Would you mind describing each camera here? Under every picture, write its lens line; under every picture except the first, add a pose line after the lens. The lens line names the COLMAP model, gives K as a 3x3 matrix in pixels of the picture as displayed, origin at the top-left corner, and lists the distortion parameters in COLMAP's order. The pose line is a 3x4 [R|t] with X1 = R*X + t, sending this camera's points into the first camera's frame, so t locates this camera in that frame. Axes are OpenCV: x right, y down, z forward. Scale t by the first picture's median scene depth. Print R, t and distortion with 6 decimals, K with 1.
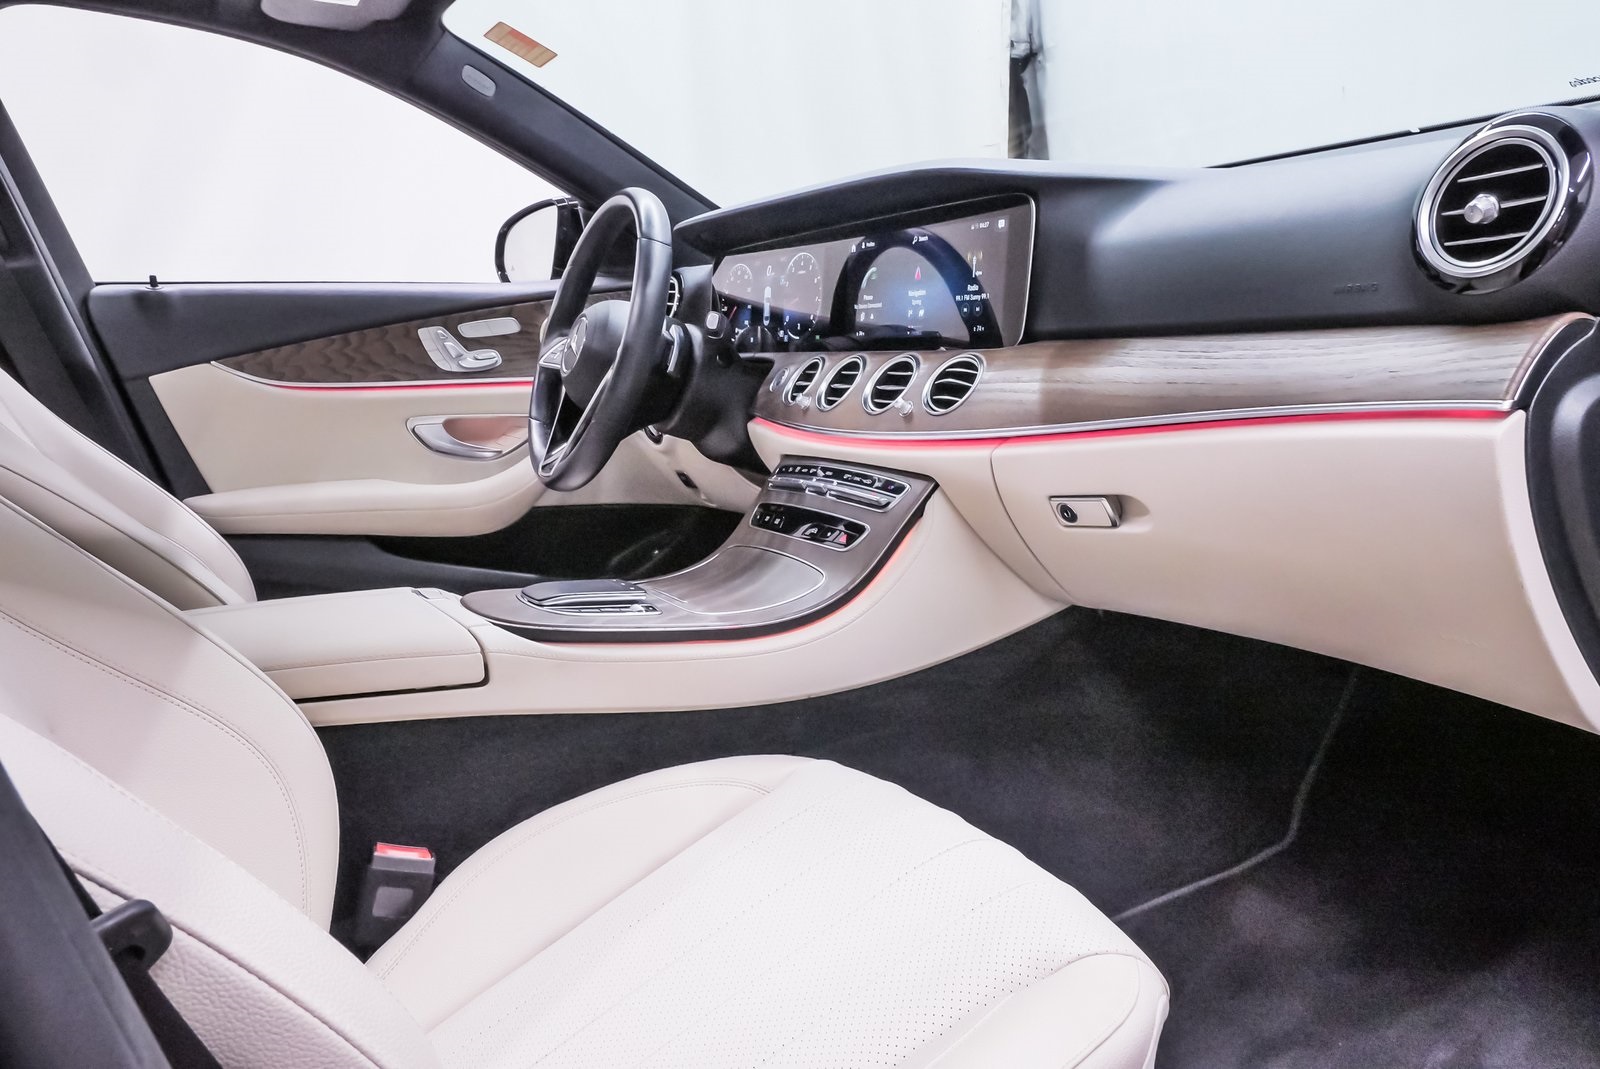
lens RADIAL K [[1150.8, 0, 776.4], [0, 1150.8, 551.8], [0, 0, 1]] dist [-0.039377, 0.005605]
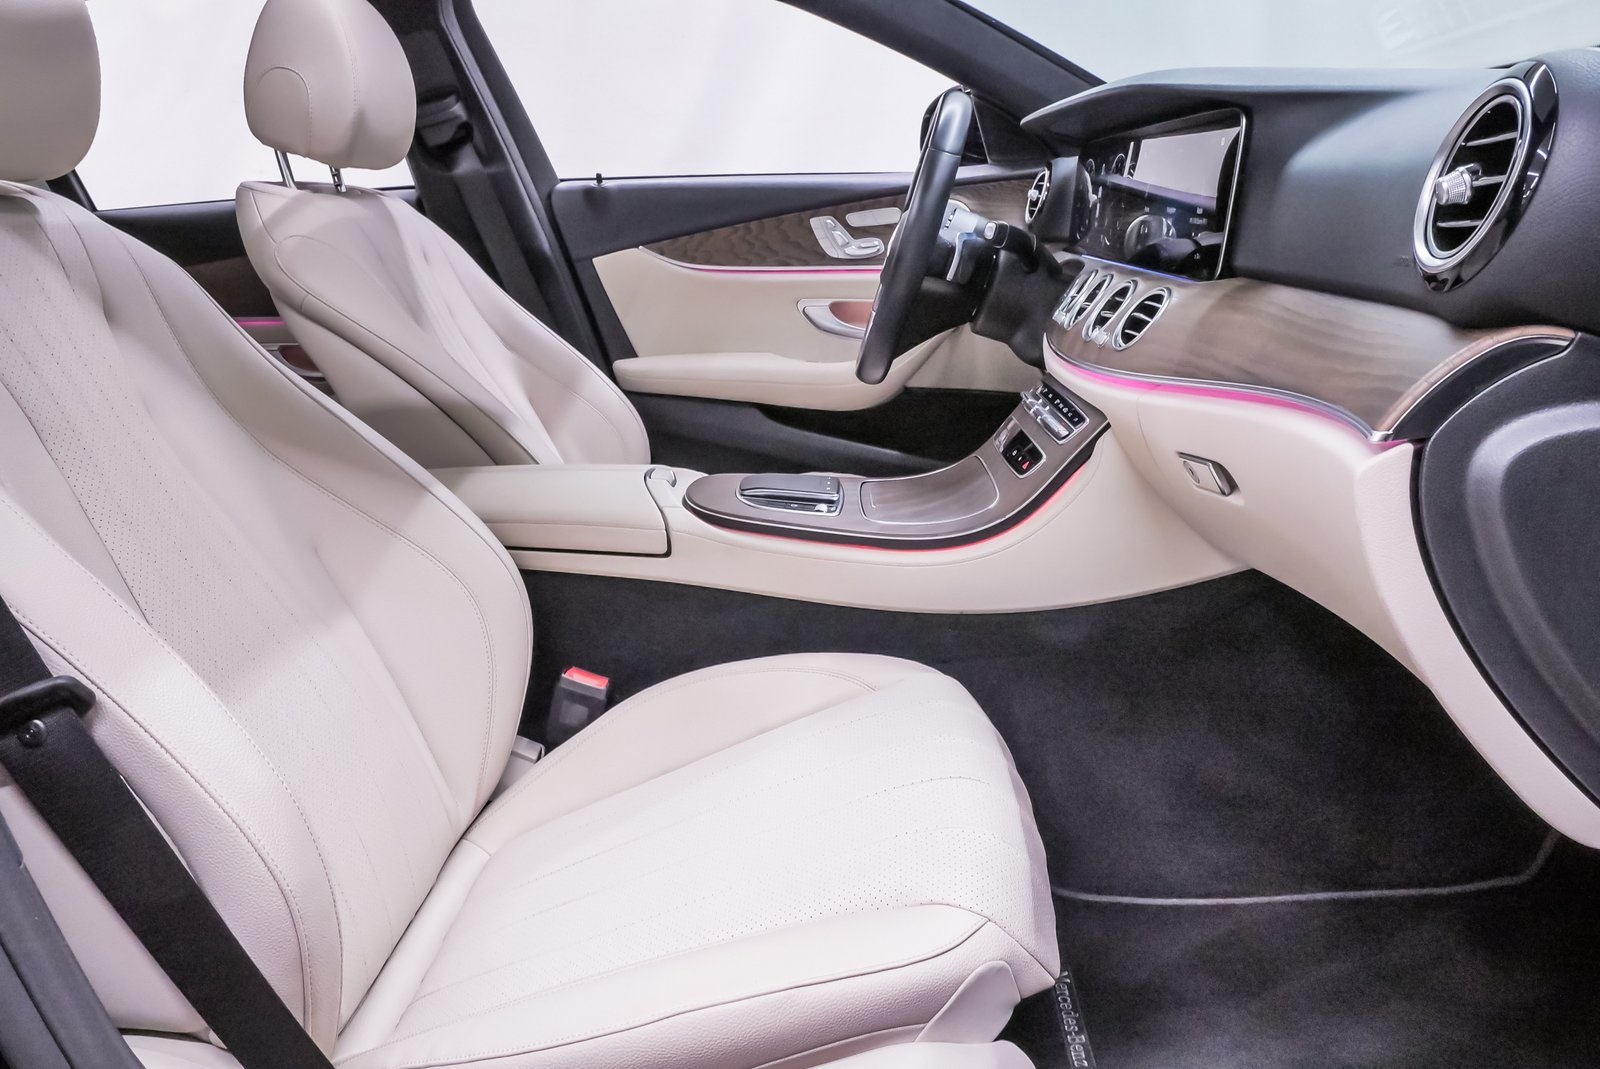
lens RADIAL K [[1150.8, 0, 785.7], [0, 1150.8, 547.6], [0, 0, 1]] dist [-0.039377, 0.005605]
pose [[0.863088, 0.151074, -0.481928, 0.268339], [-0.087738, 0.984555, 0.151507, -0.053813], [0.497374, -0.088481, 0.863012, 0.015328]]
